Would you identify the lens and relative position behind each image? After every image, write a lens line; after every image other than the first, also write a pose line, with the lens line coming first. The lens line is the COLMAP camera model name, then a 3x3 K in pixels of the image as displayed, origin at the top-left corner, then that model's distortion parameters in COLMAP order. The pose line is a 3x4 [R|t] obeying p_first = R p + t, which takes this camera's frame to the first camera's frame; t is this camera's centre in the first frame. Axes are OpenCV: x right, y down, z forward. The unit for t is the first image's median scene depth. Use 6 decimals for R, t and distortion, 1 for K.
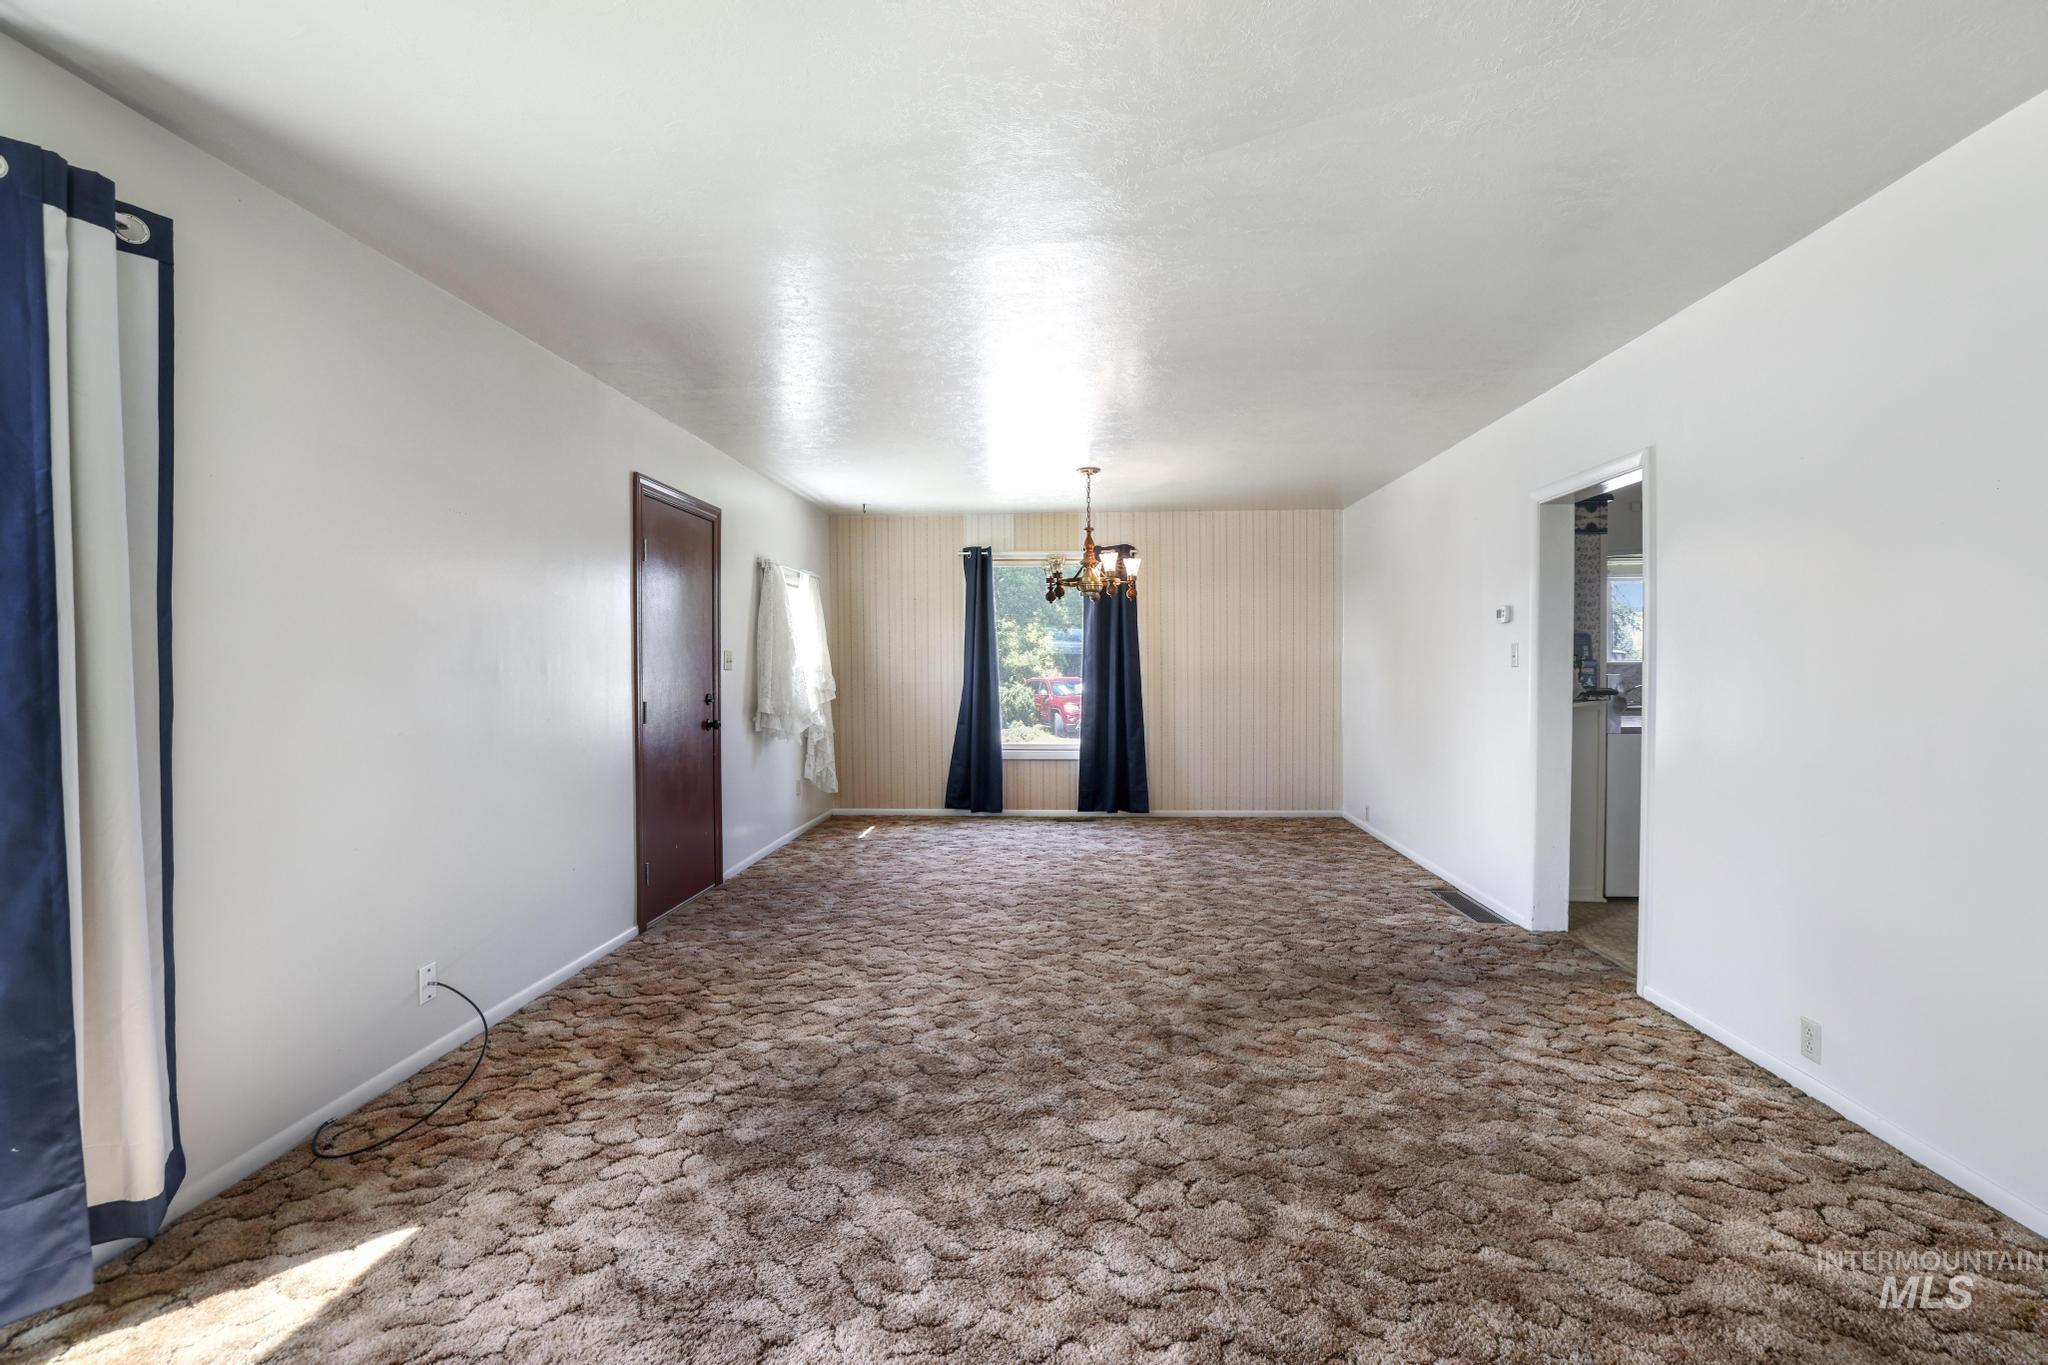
lens RADIAL K [[890.5, 0, 1018.4], [0, 890.5, 677.3], [0, 0, 1]] dist [-0.043665, 0.017963]
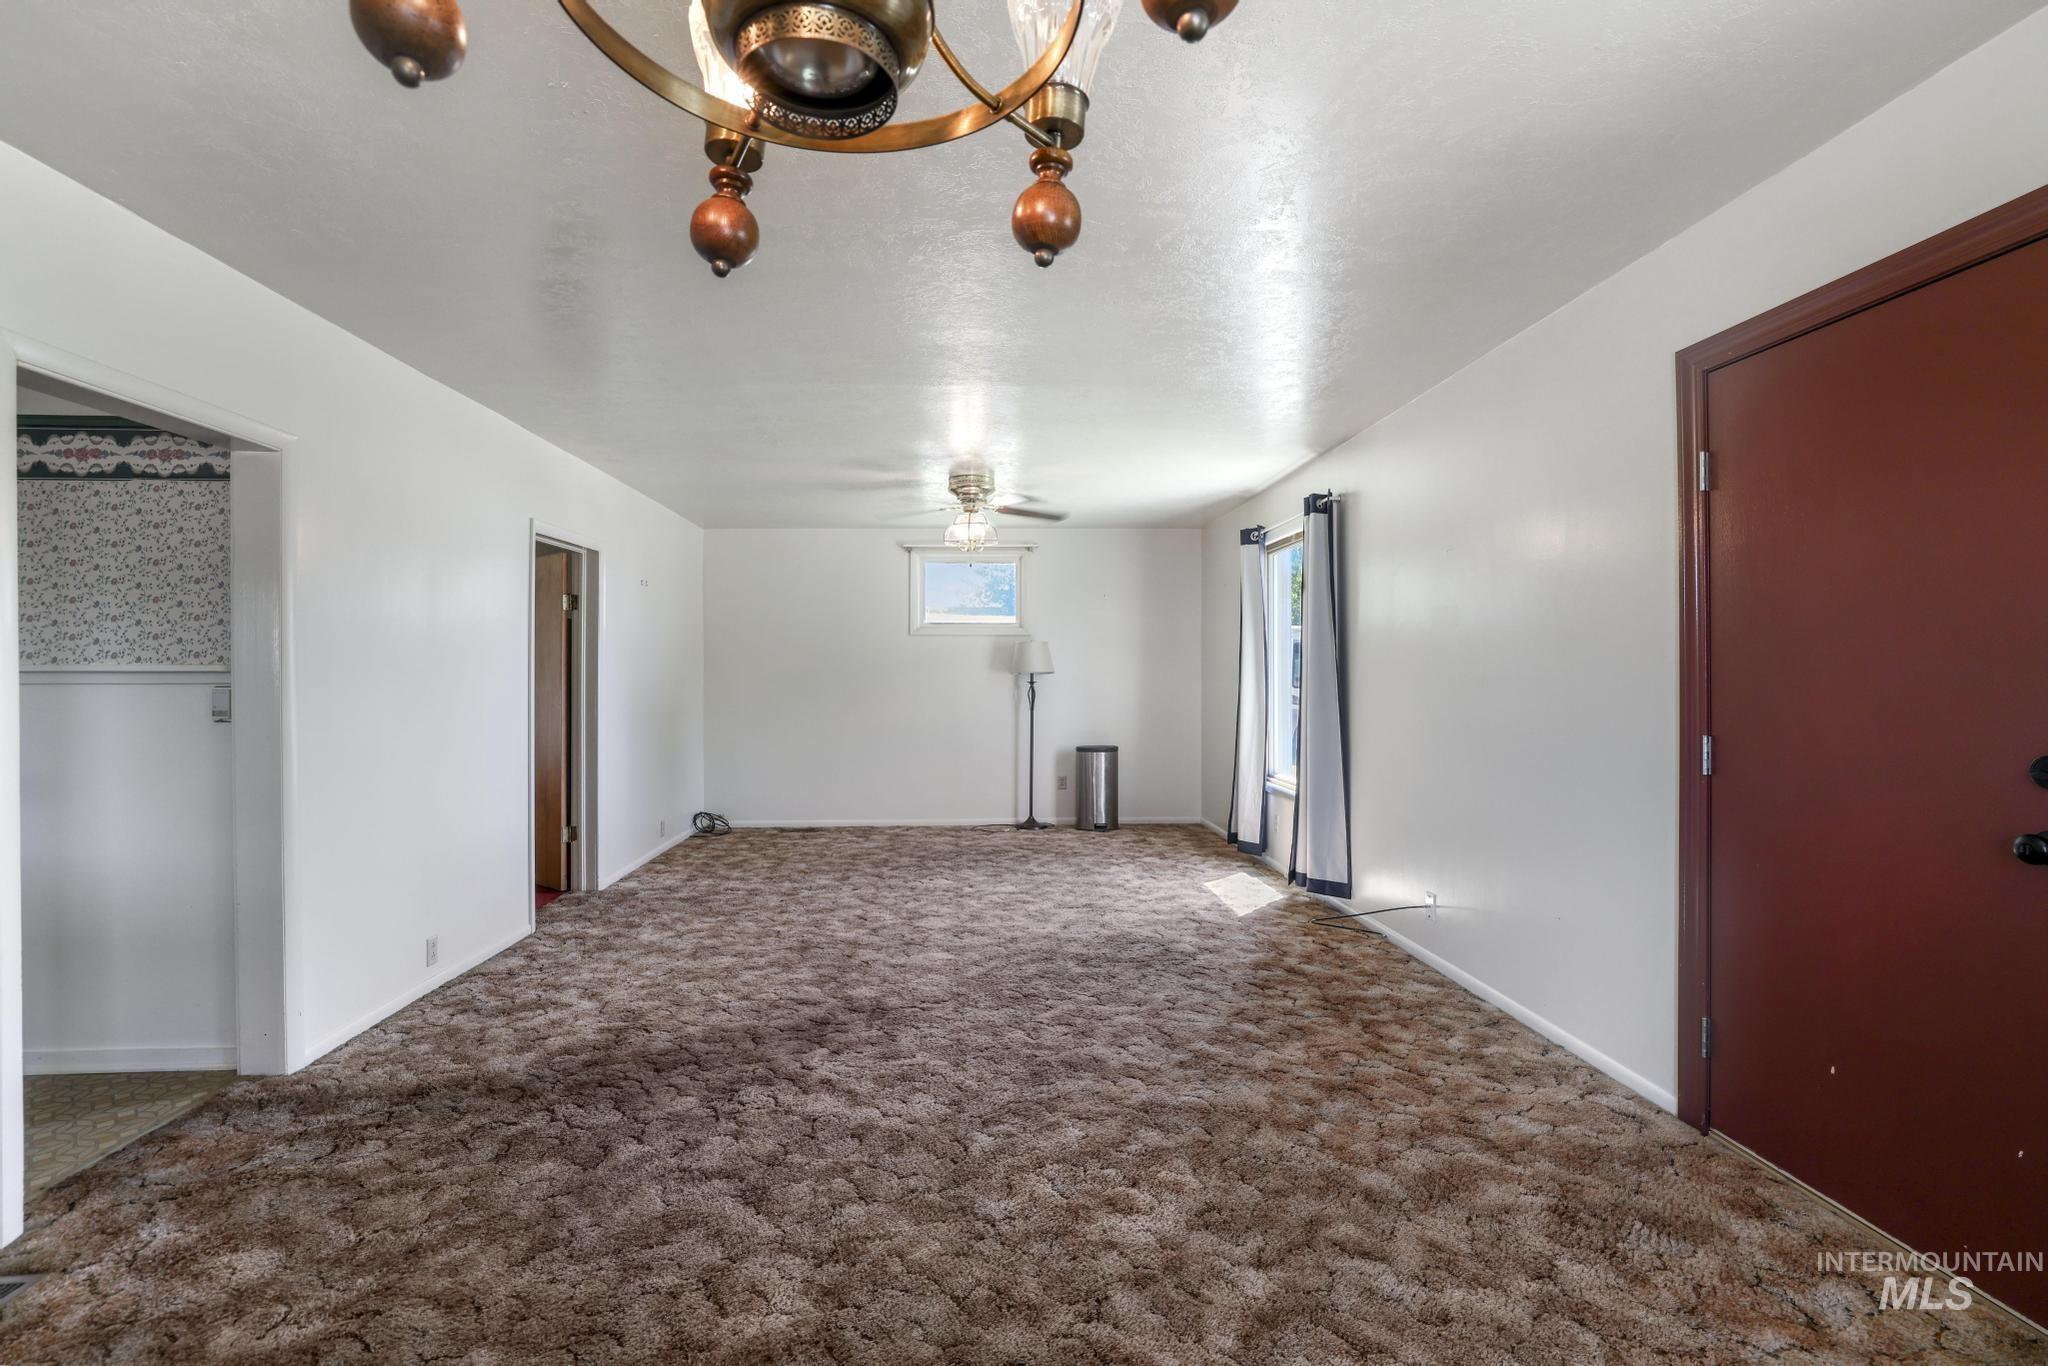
lens RADIAL K [[890.5, 0, 1018.4], [0, 890.5, 677.8], [0, 0, 1]] dist [-0.043665, 0.017963]
pose [[-0.991156, 0.009552, -0.132360, 0.122825], [0.007788, 0.999874, 0.013838, -0.027184], [0.132476, 0.012685, -0.991105, 1.967678]]
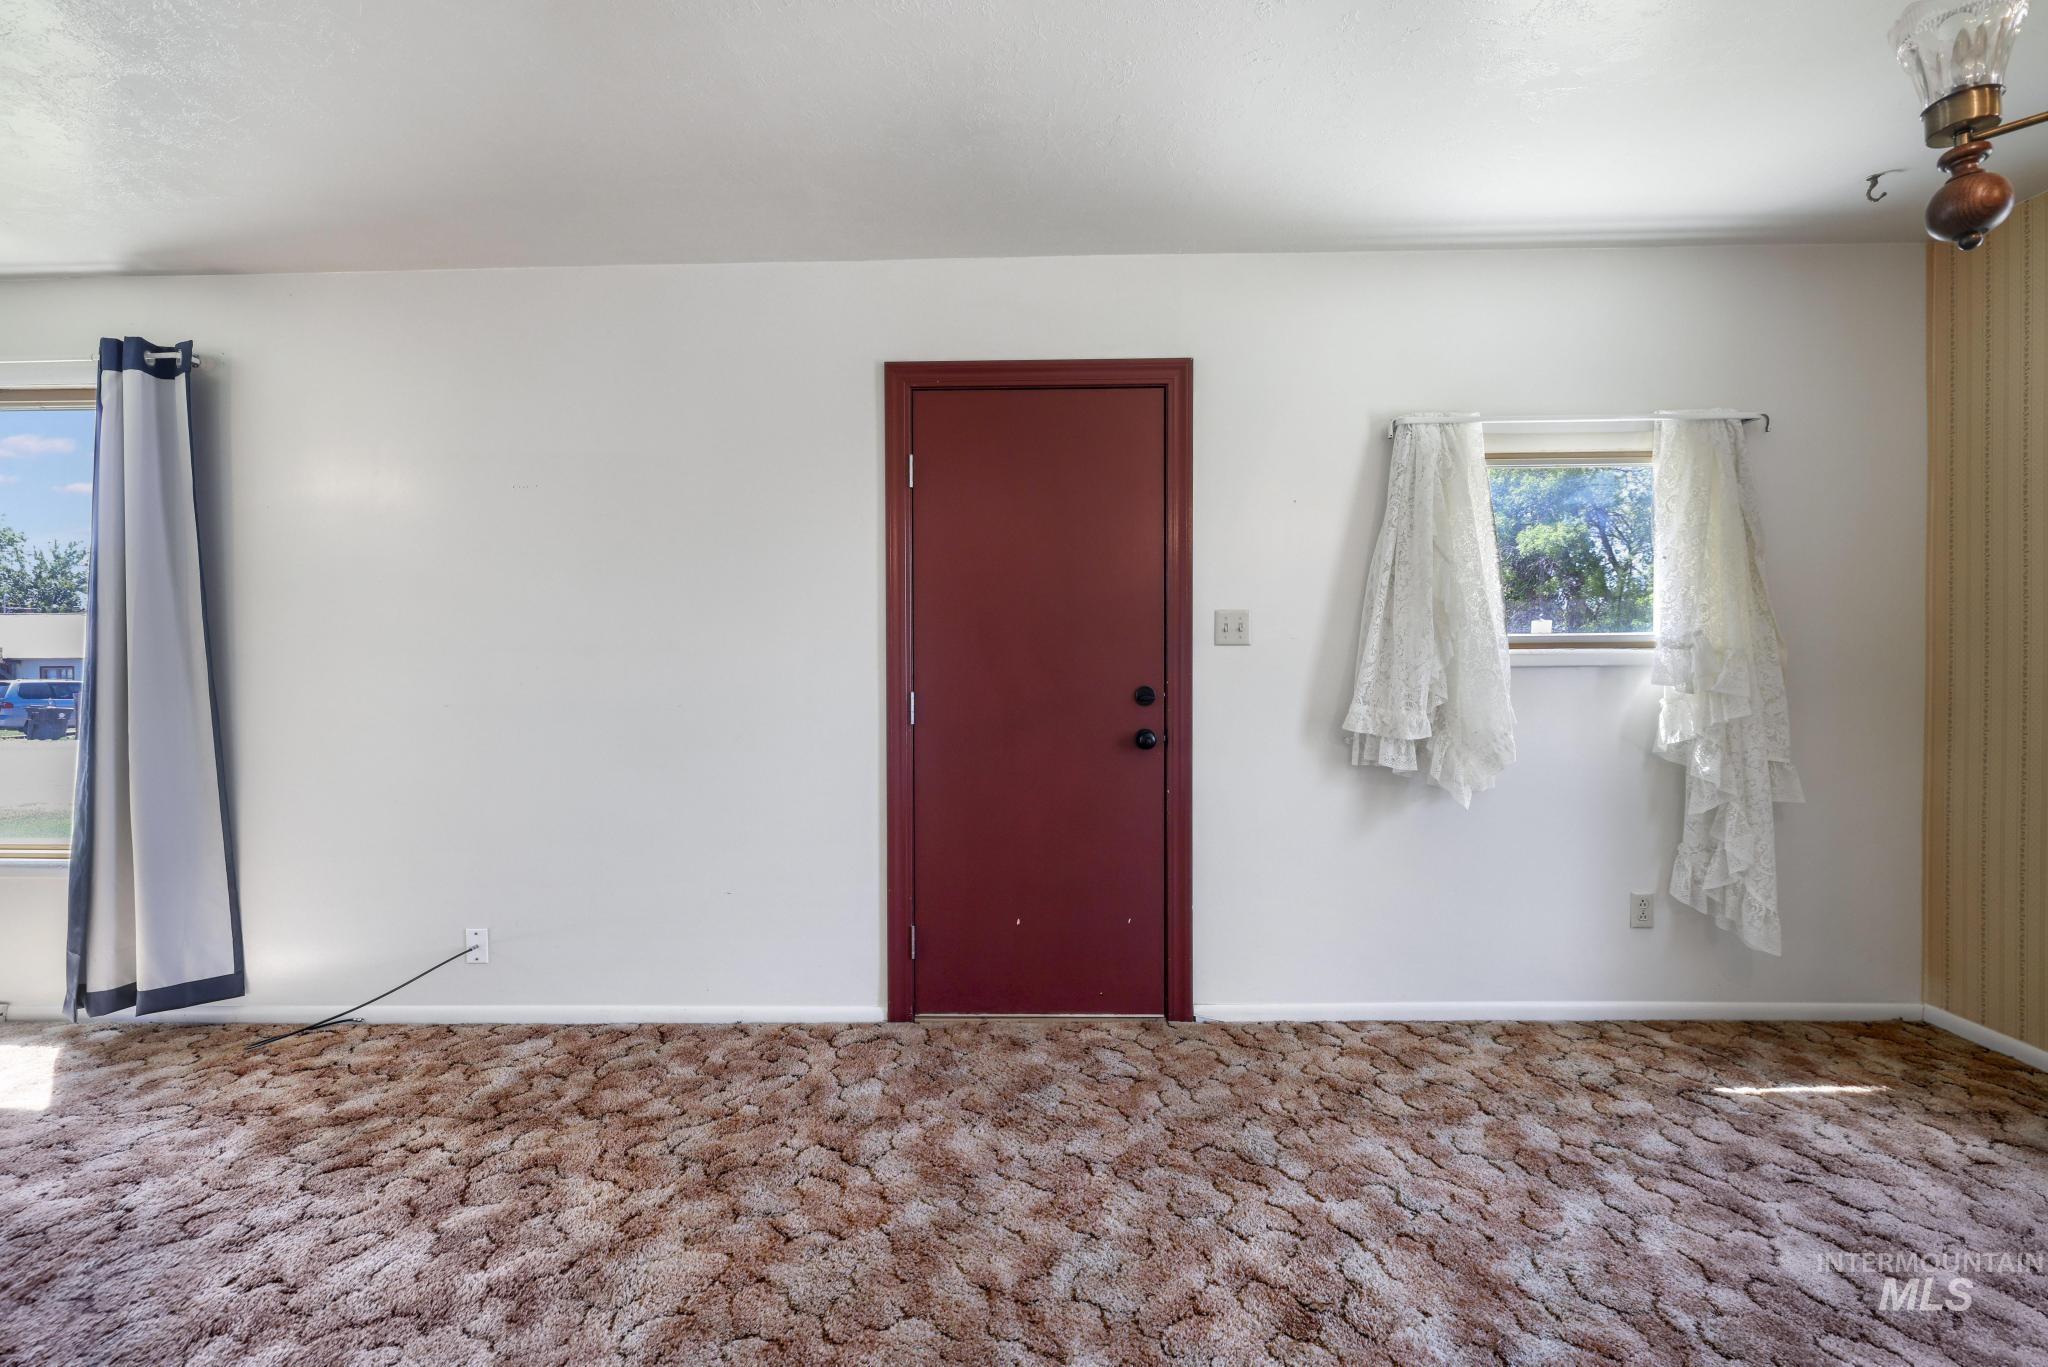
lens RADIAL K [[892.4, 0, 1018.5], [0, 892.4, 656.7], [0, 0, 1]] dist [-0.000672, 0.000200]
pose [[0.050514, 0.015466, -0.998604, 0.362081], [-0.004764, 0.999872, 0.015244, -0.013266], [0.998712, 0.003987, 0.050582, 1.376139]]
